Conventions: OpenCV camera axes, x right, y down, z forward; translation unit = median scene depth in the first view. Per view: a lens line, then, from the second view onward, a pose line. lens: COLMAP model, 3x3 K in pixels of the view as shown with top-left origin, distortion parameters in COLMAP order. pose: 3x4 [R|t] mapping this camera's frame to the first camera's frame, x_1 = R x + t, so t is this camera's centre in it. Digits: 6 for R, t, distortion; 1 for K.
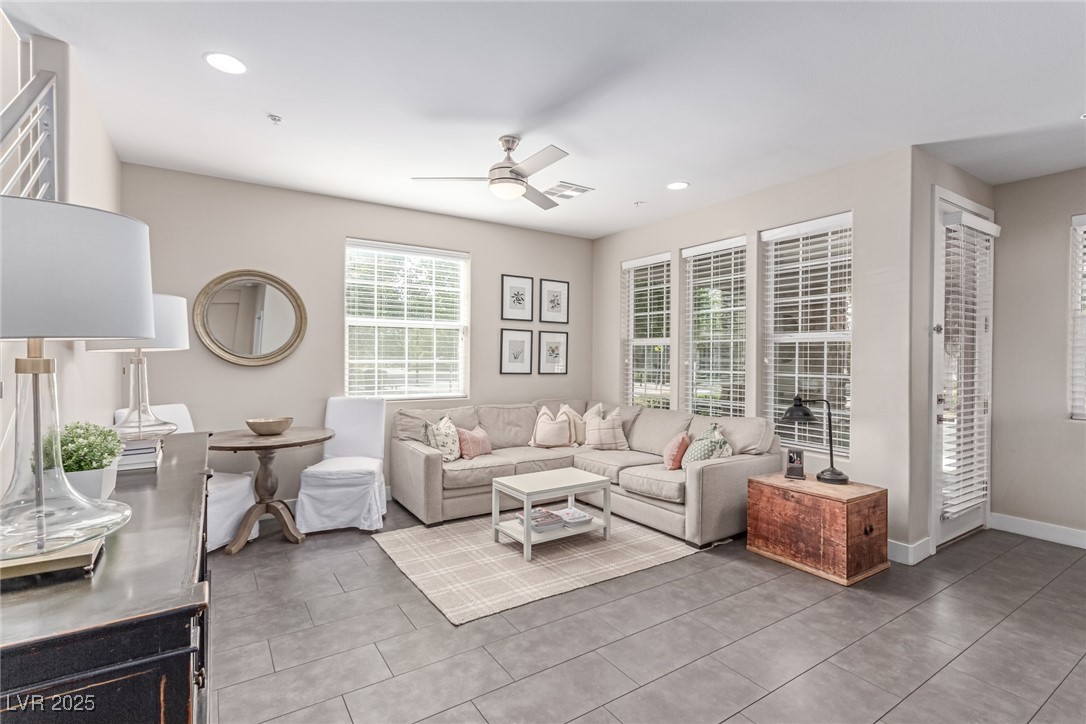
lens RADIAL K [[501.1, 0, 541.1], [0, 501.1, 362.1], [0, 0, 1]] dist [-0.003419, 0.000291]
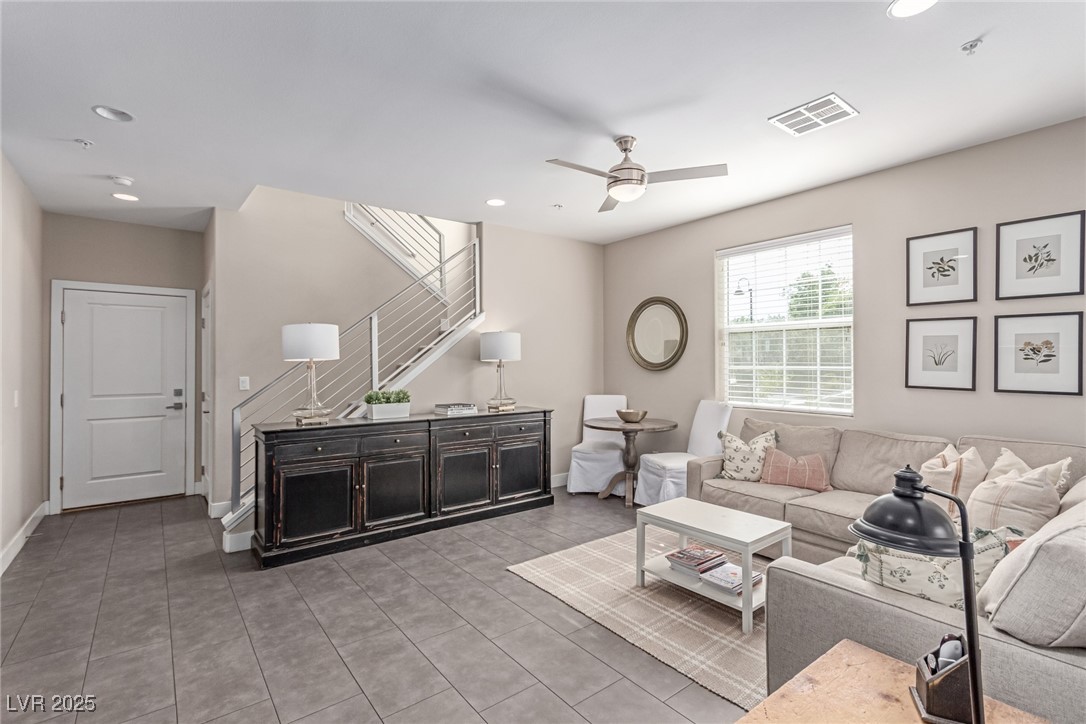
lens RADIAL K [[501.1, 0, 543.5], [0, 501.1, 362.9], [0, 0, 1]] dist [-0.003419, 0.000291]
pose [[0.091705, -0.004056, -0.995778, 0.594393], [-0.007690, 0.999959, -0.004782, -0.002791], [0.995757, 0.008096, 0.091670, 0.505580]]
